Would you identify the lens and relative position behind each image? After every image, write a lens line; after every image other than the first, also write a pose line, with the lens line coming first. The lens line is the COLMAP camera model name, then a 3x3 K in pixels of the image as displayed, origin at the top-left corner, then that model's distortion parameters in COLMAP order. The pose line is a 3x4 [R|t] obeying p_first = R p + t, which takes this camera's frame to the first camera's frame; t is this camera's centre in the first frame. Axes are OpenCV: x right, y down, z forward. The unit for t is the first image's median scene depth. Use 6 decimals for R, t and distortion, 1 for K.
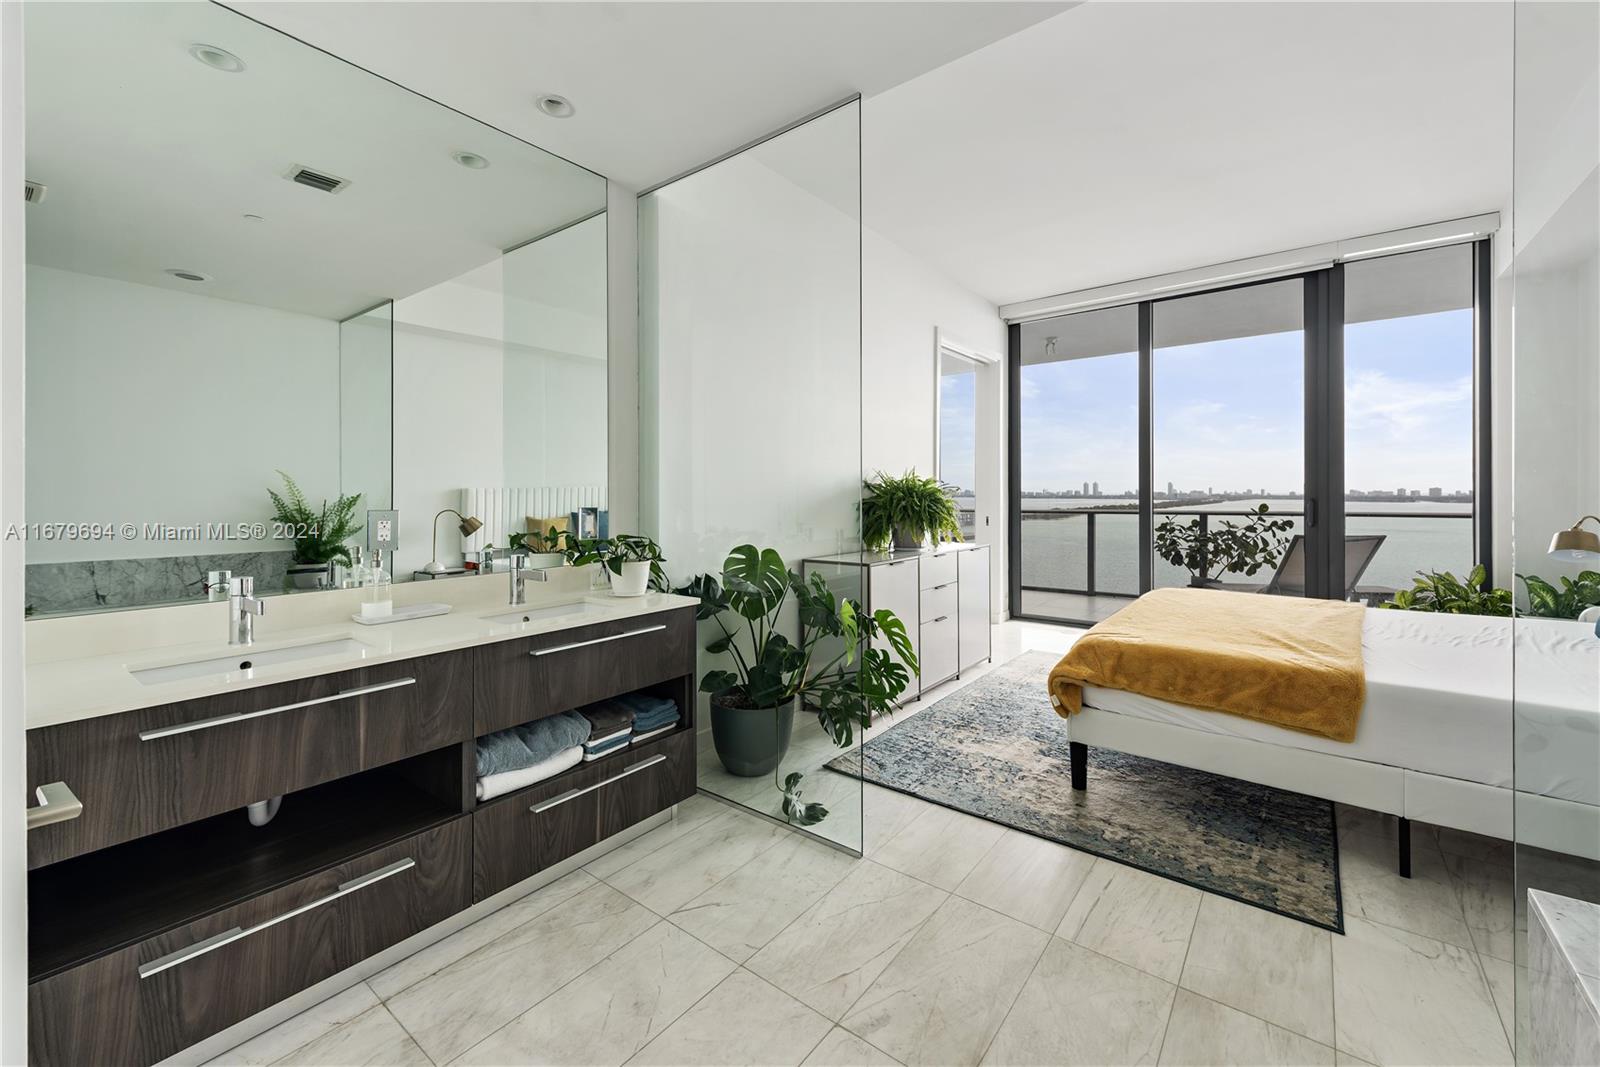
lens RADIAL K [[636.6, 0, 819.9], [0, 636.6, 497.0], [0, 0, 1]] dist [0.005025, -0.000843]
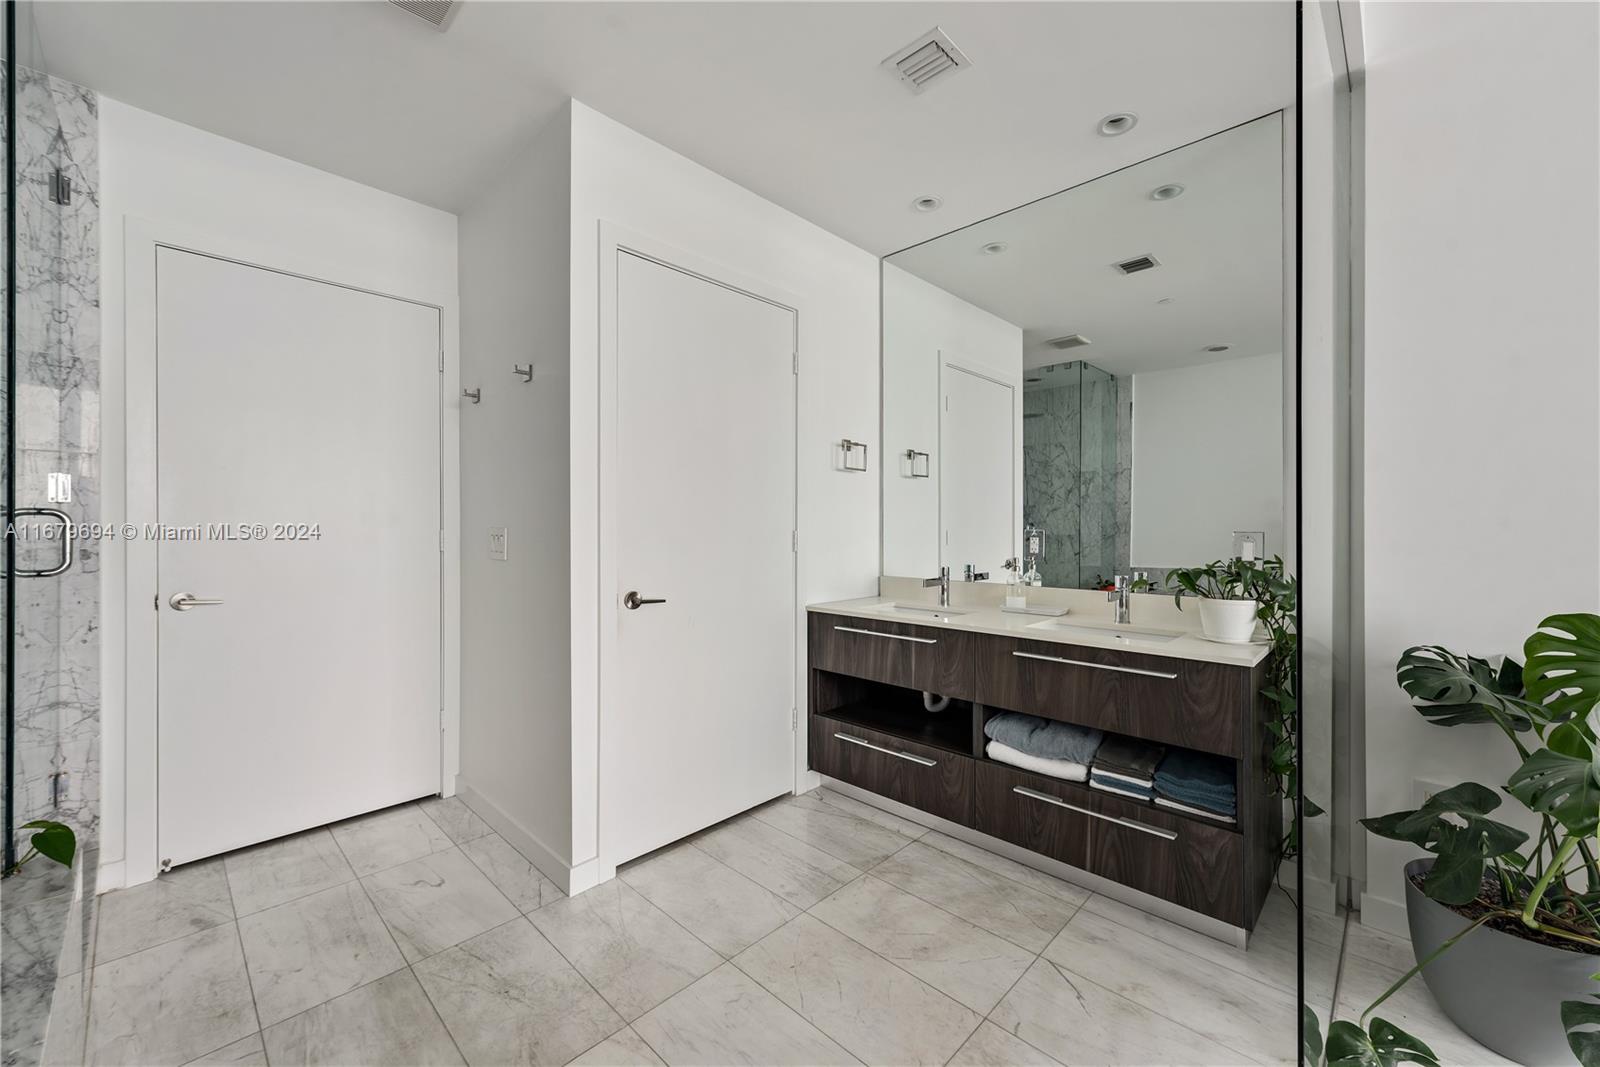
lens RADIAL K [[636.6, 0, 812.9], [0, 636.6, 523.6], [0, 0, 1]] dist [0.005025, -0.000843]
pose [[-0.110262, -0.000895, -0.993902, 0.715960], [-0.005805, 0.999983, -0.000256, 0.011801], [0.993886, 0.005741, -0.110265, 0.730724]]
